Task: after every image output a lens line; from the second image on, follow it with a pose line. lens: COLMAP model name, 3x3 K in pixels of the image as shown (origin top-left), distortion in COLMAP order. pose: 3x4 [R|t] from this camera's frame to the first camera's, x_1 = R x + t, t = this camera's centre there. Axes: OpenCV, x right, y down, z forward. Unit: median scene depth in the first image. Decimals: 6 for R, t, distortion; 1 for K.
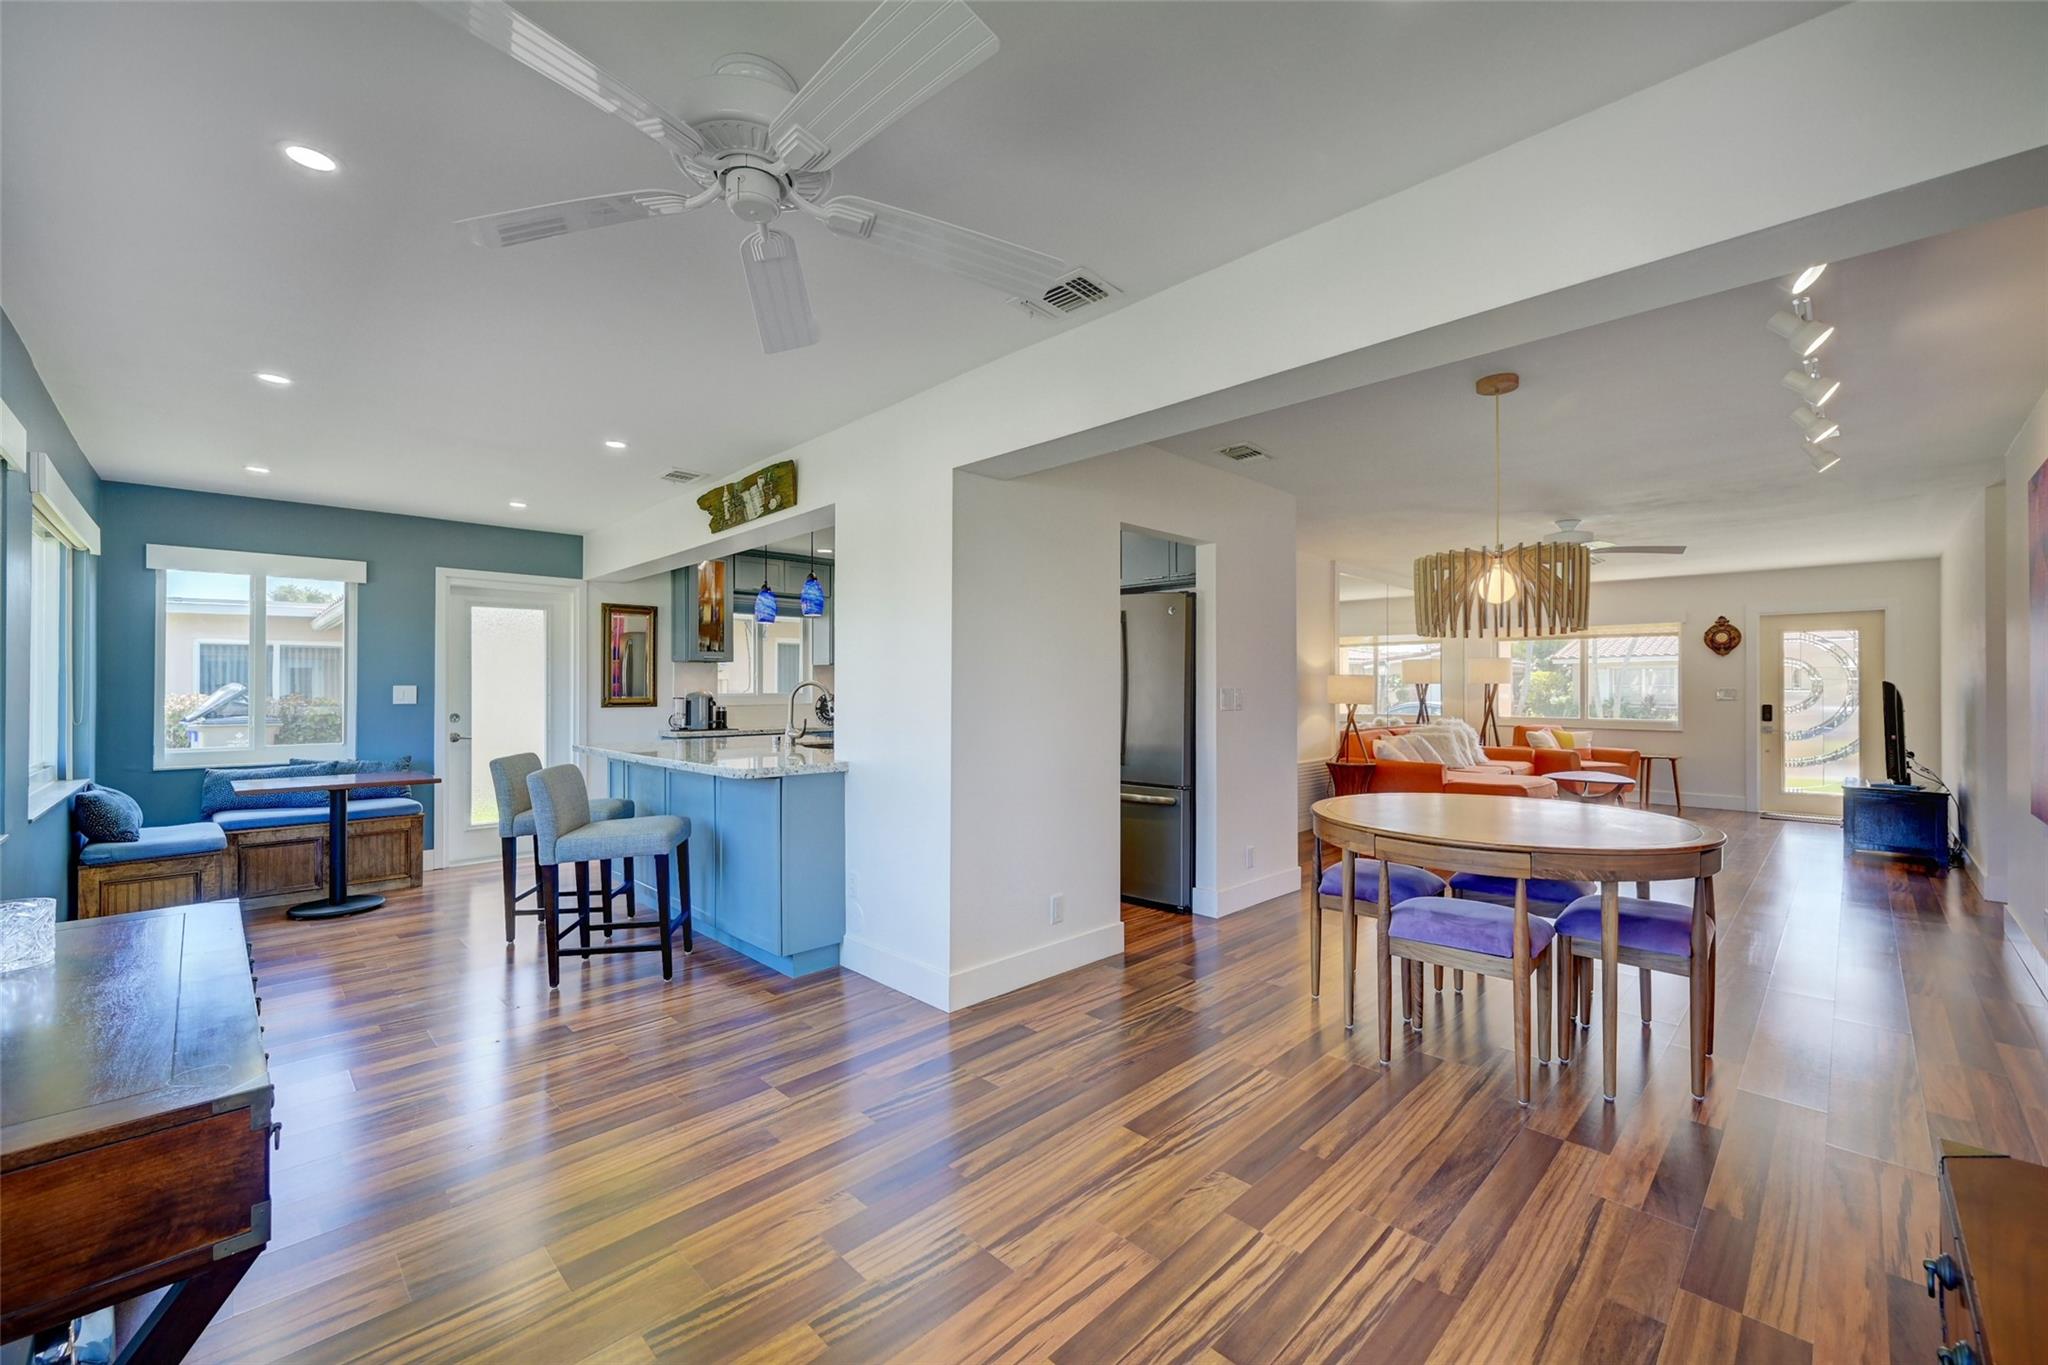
lens RADIAL K [[810.3, 0, 1039.9], [0, 810.3, 683.2], [0, 0, 1]] dist [0.005788, -0.000424]
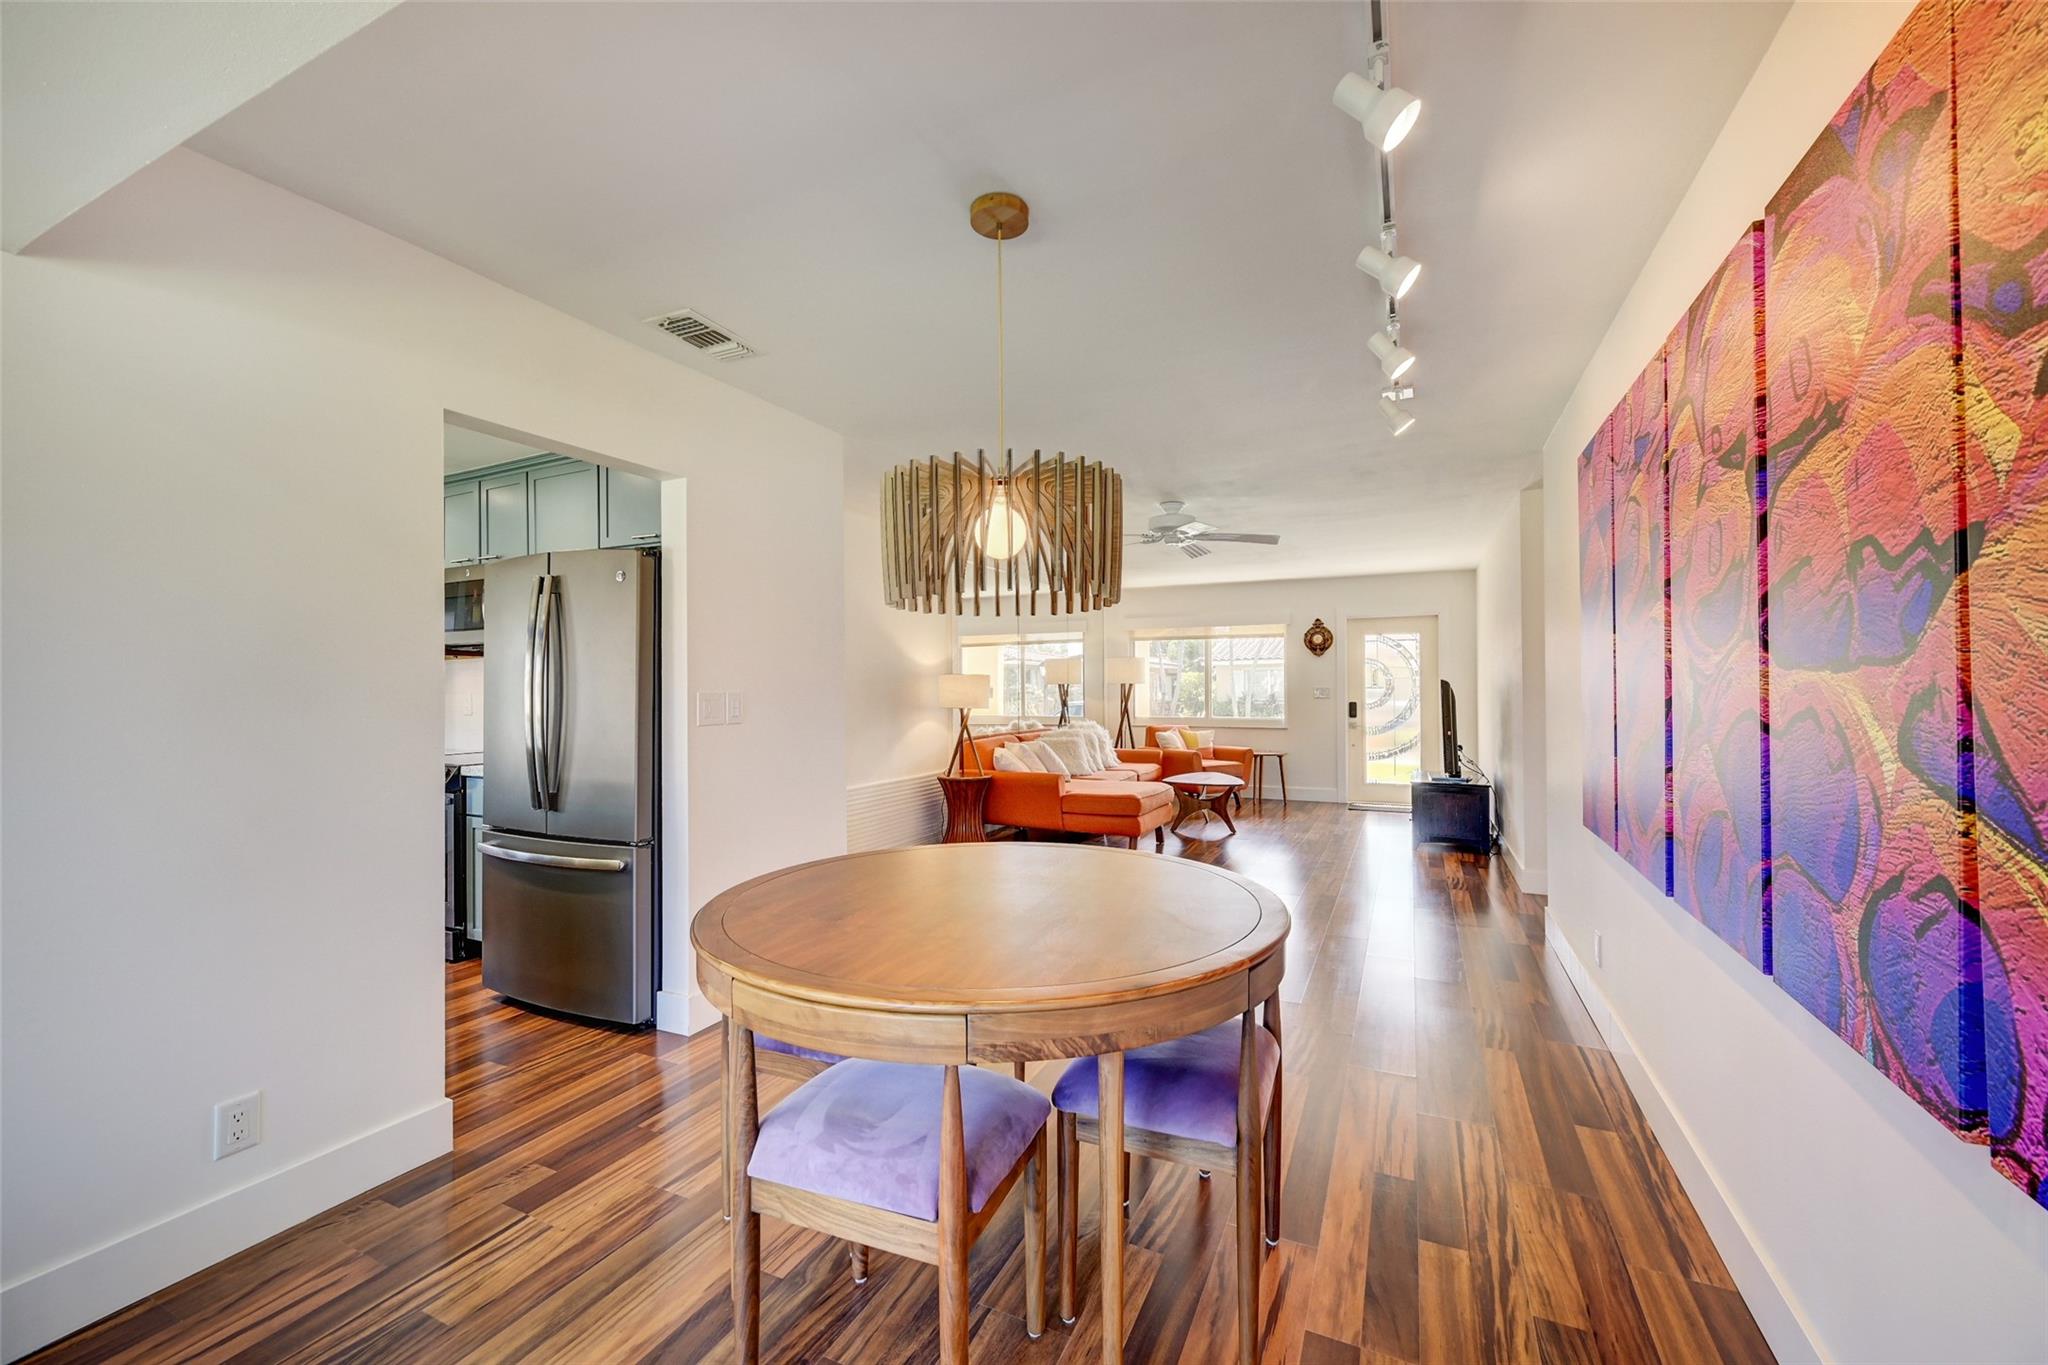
lens RADIAL K [[813.8, 0, 1013.8], [0, 813.8, 681.6], [0, 0, 1]] dist [0.000854, -0.000029]
pose [[0.945373, -0.004148, 0.325964, 0.150975], [0.005421, 0.999981, -0.002996, 0.000294], [-0.325945, 0.004599, 0.945378, 0.163415]]
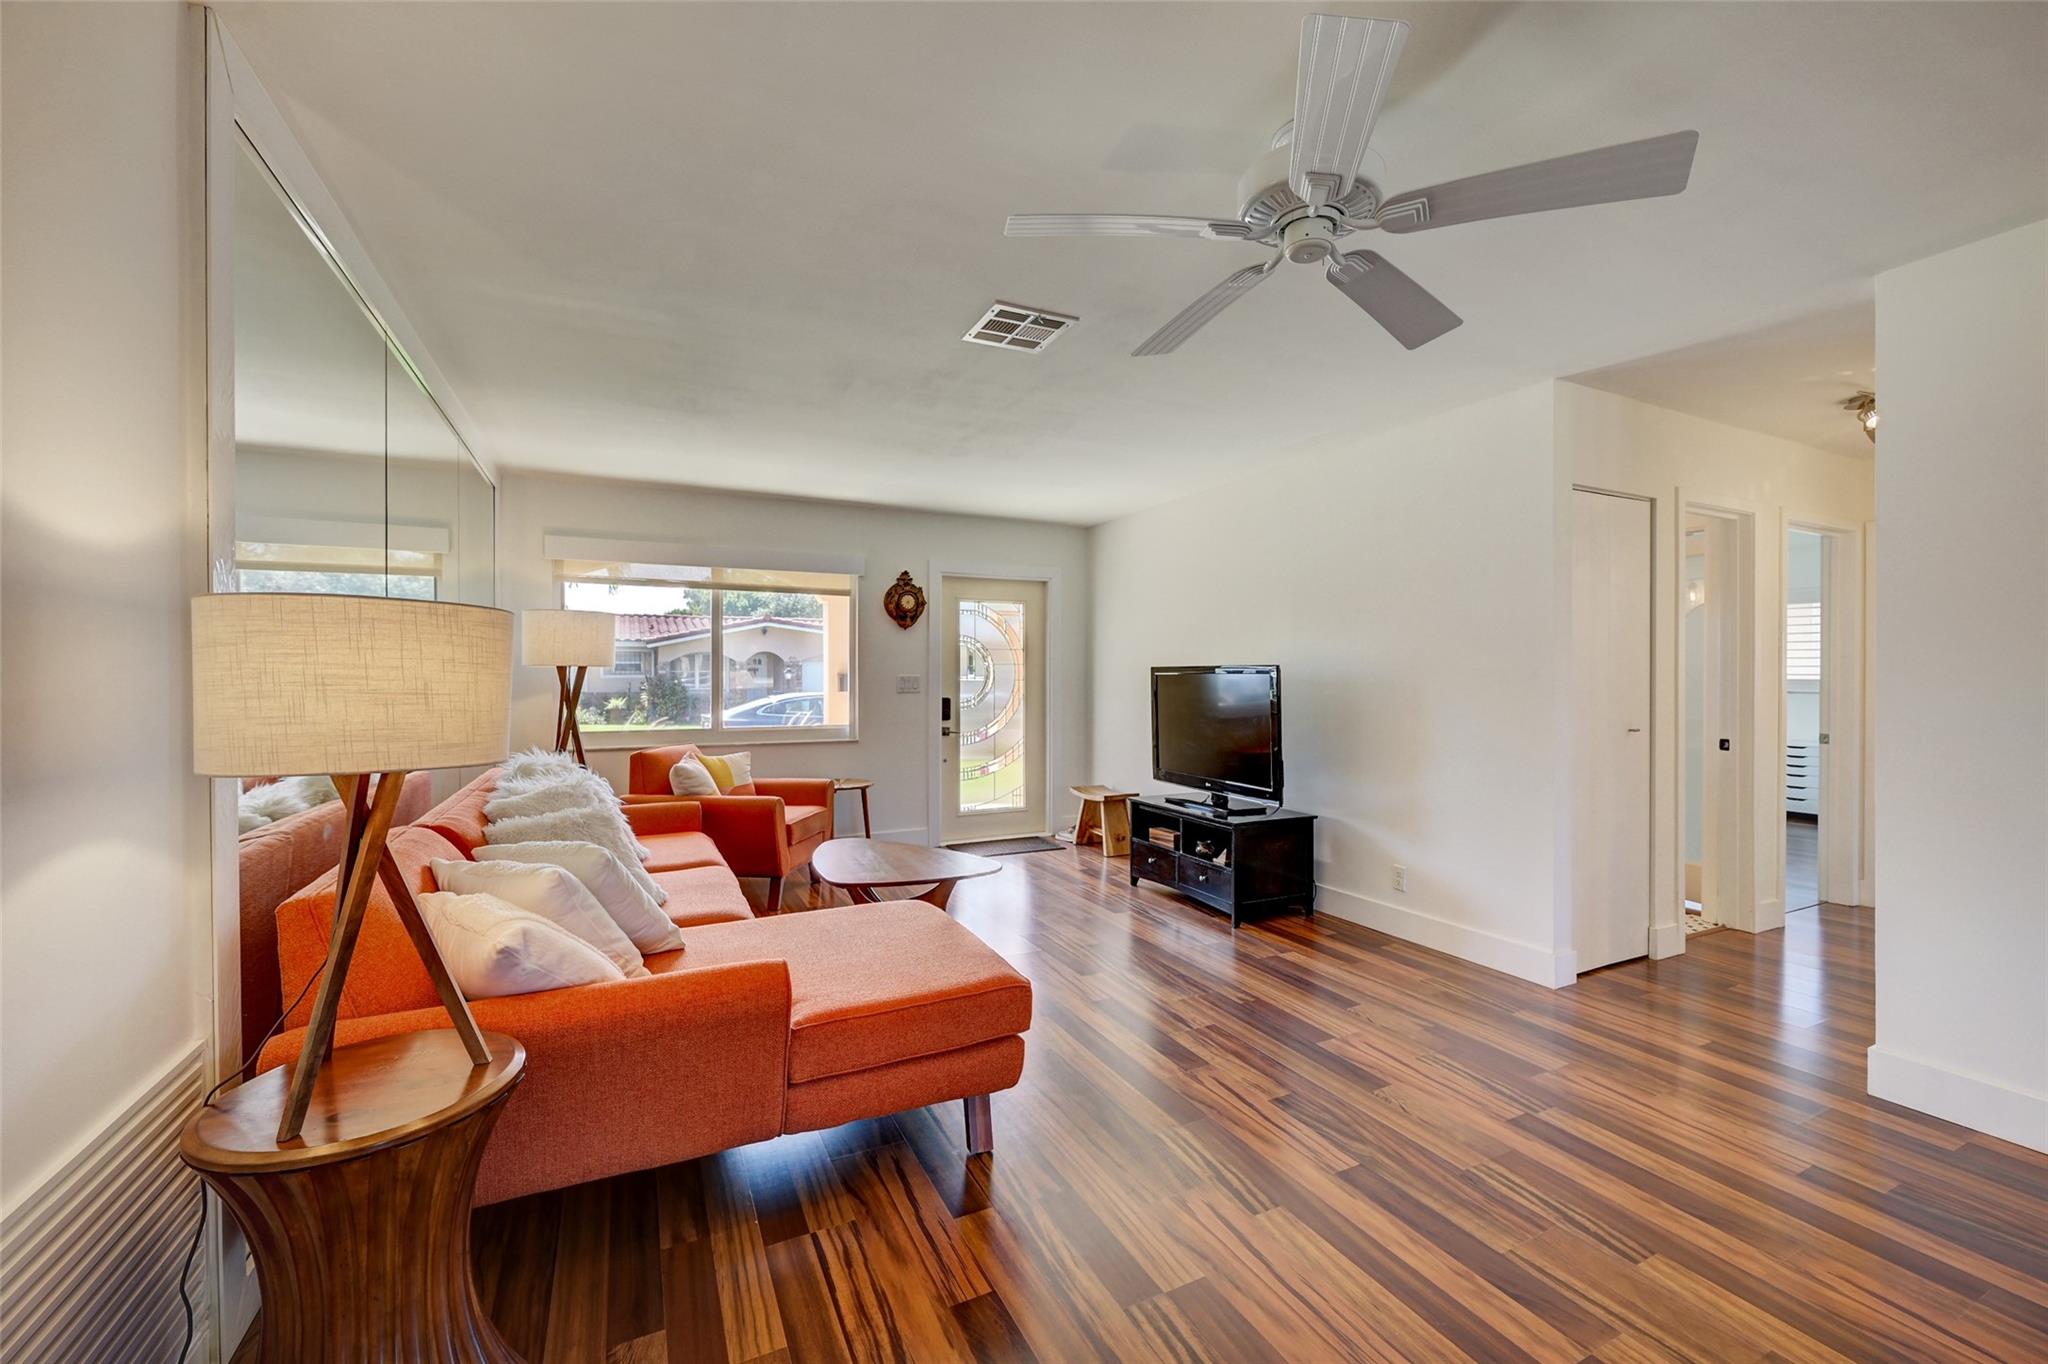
lens RADIAL K [[813.8, 0, 1024.0], [0, 813.8, 682.0], [0, 0, 1]] dist [0.000490, -0.000041]
pose [[0.317585, -0.008437, 0.948192, 0.263734], [-0.005947, 0.999923, 0.010889, 0.004591], [-0.948211, -0.009097, 0.317510, 0.838761]]
